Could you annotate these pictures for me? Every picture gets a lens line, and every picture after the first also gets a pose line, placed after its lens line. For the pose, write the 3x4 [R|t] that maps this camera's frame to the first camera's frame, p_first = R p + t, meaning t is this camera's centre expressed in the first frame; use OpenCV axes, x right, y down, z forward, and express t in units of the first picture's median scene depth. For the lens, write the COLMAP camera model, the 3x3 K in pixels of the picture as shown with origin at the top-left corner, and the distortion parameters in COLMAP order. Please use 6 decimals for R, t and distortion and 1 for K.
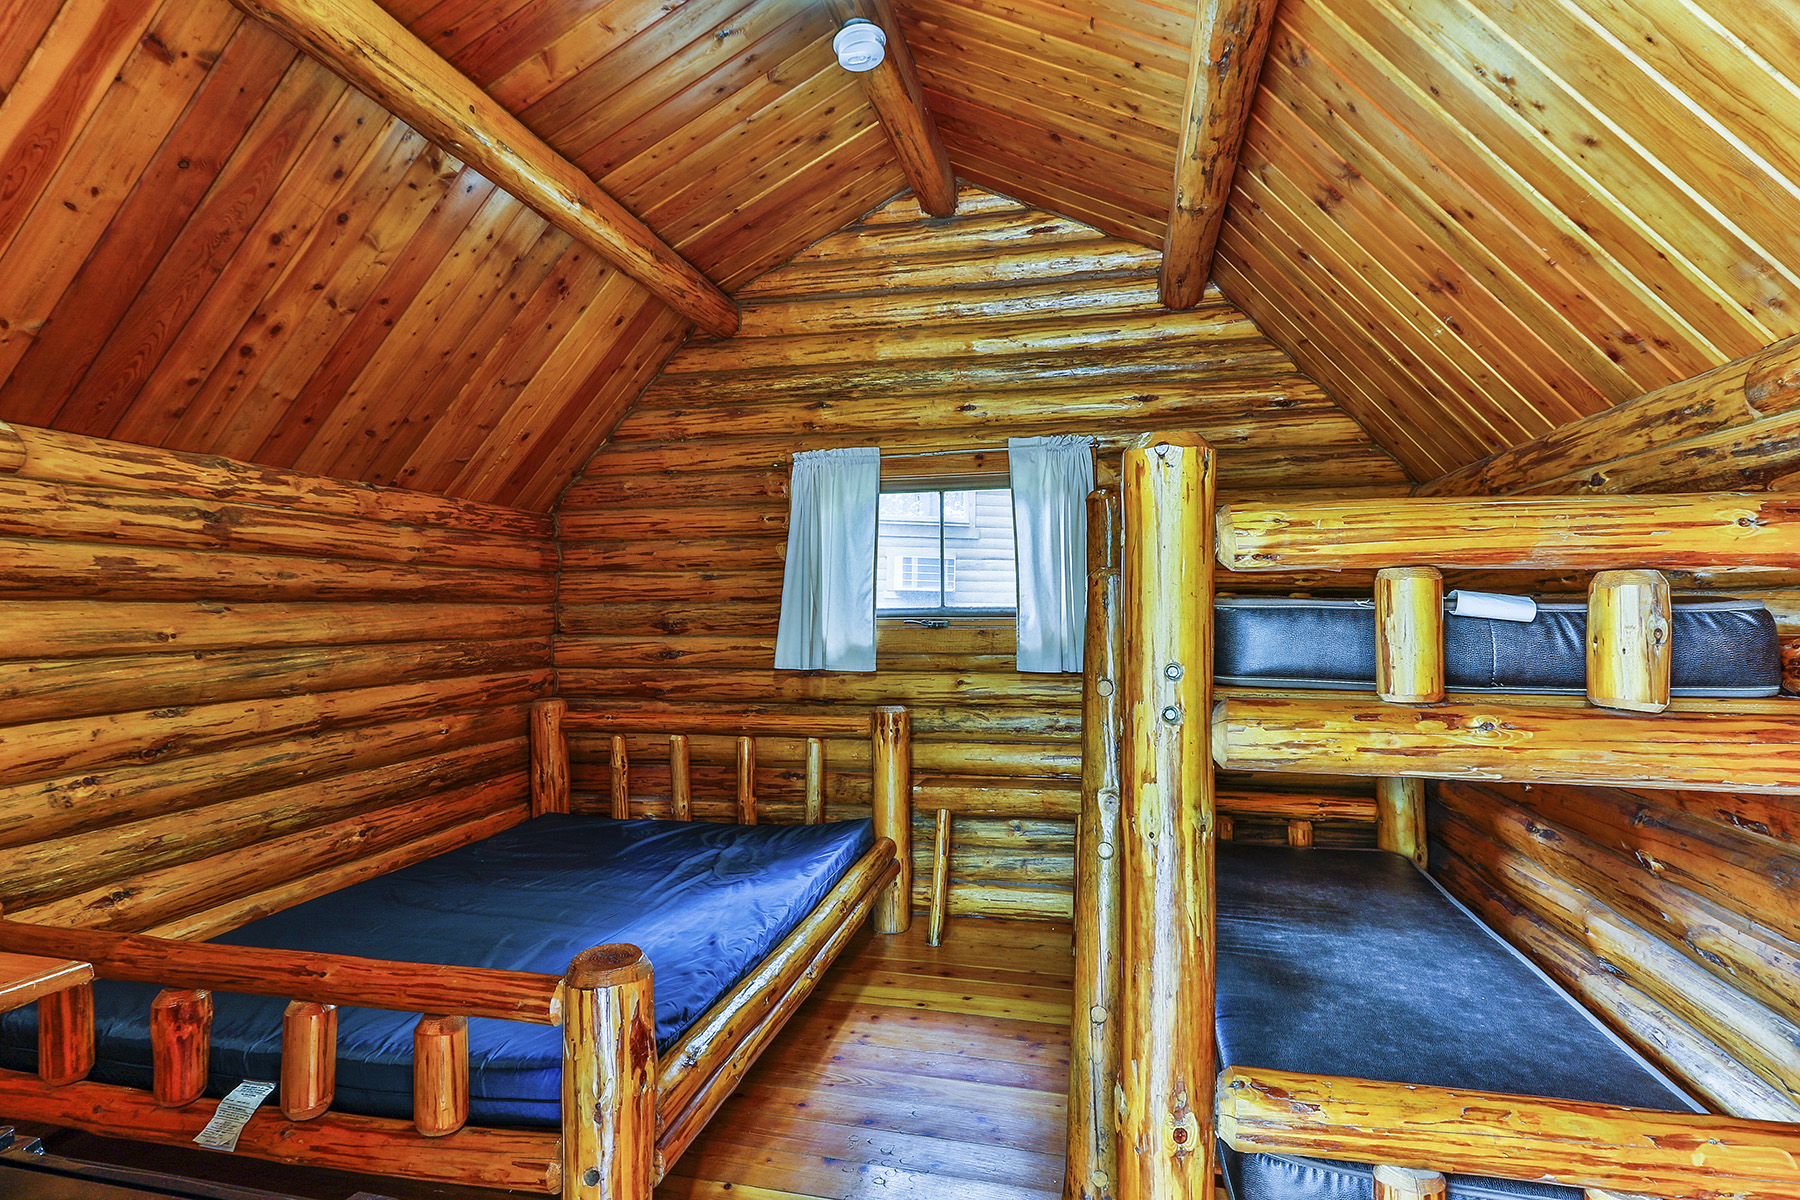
lens RADIAL K [[903.2, 0, 900.0], [0, 903.2, 600.0], [0, 0, 1]] dist [0.002211, -0.000541]
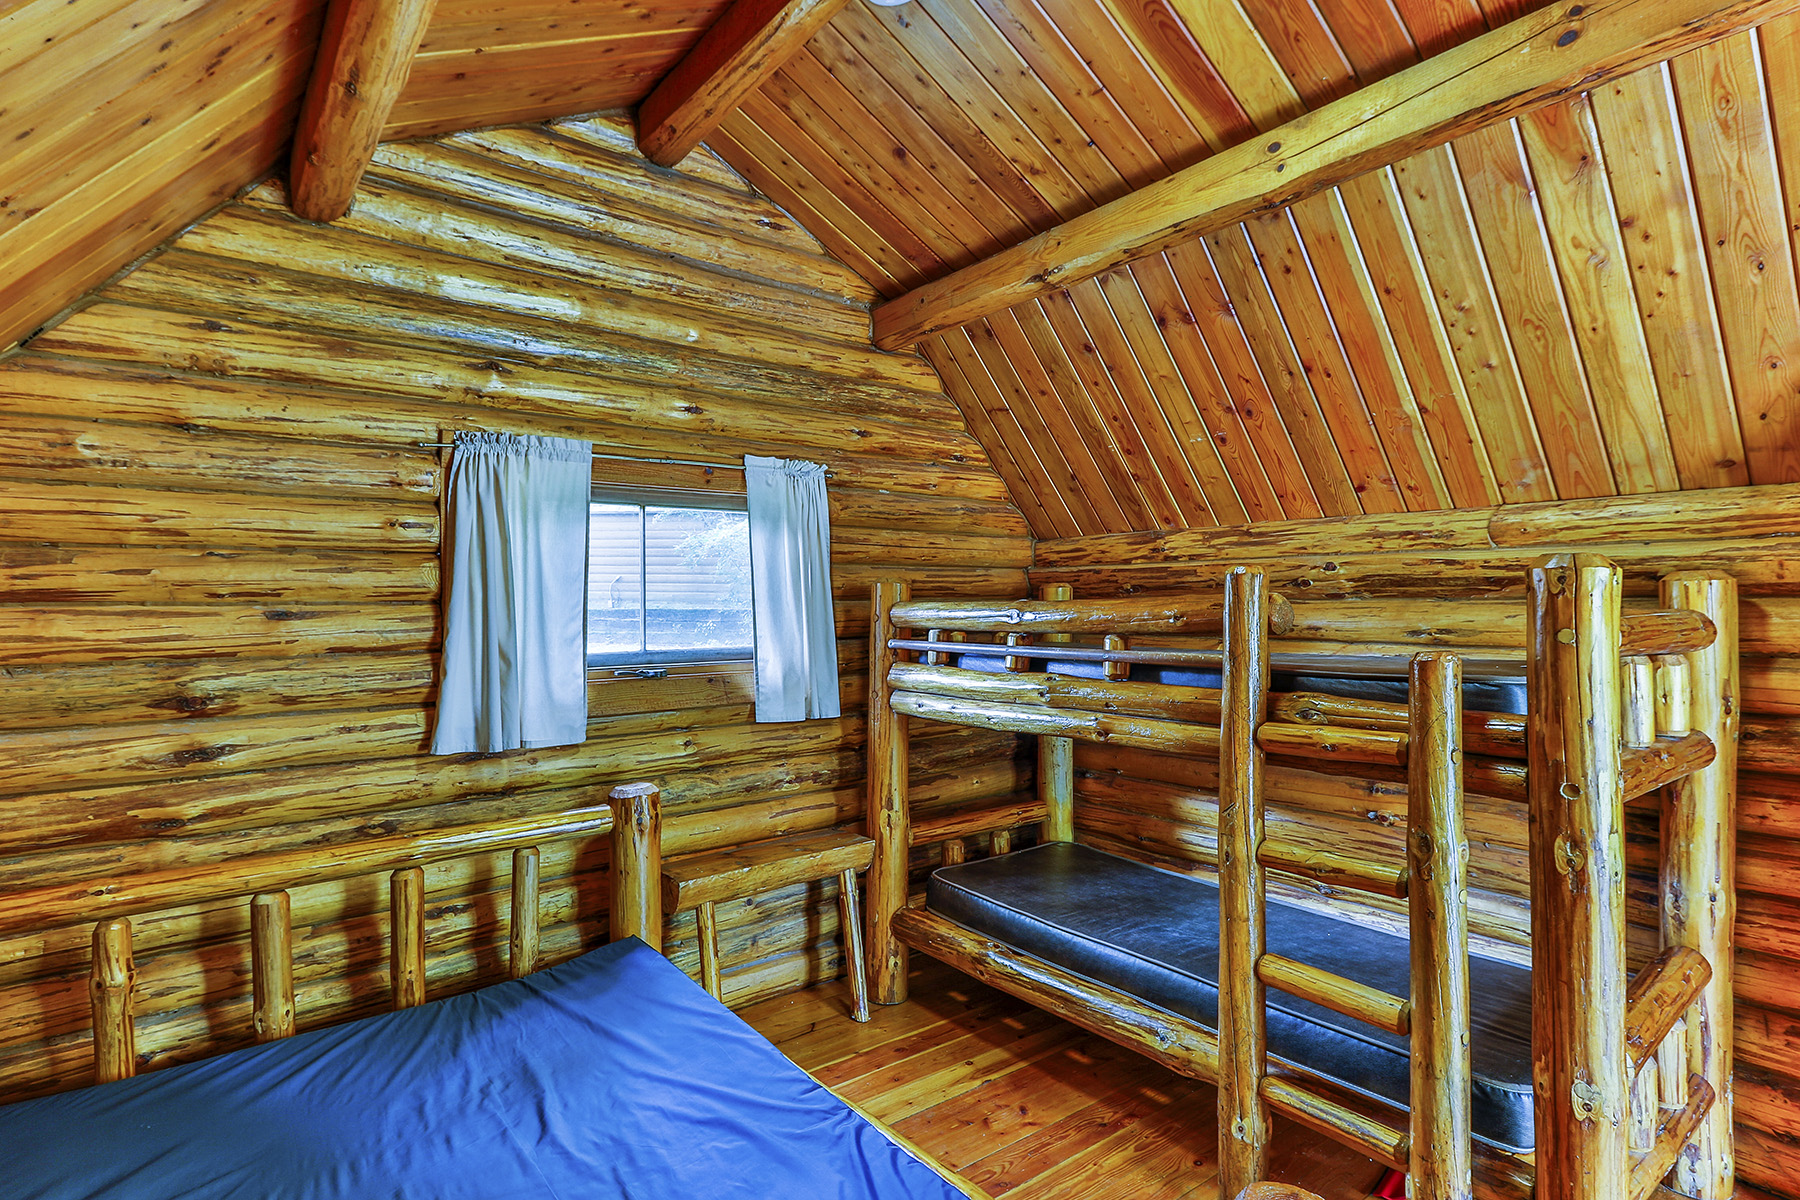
lens RADIAL K [[903.2, 0, 900.0], [0, 903.2, 600.0], [0, 0, 1]] dist [0.002211, -0.000541]
pose [[0.627720, 0.000471, 0.778439, -0.433276], [-0.005648, 0.999976, 0.003949, -0.041386], [-0.778418, -0.006875, 0.627708, 0.320920]]
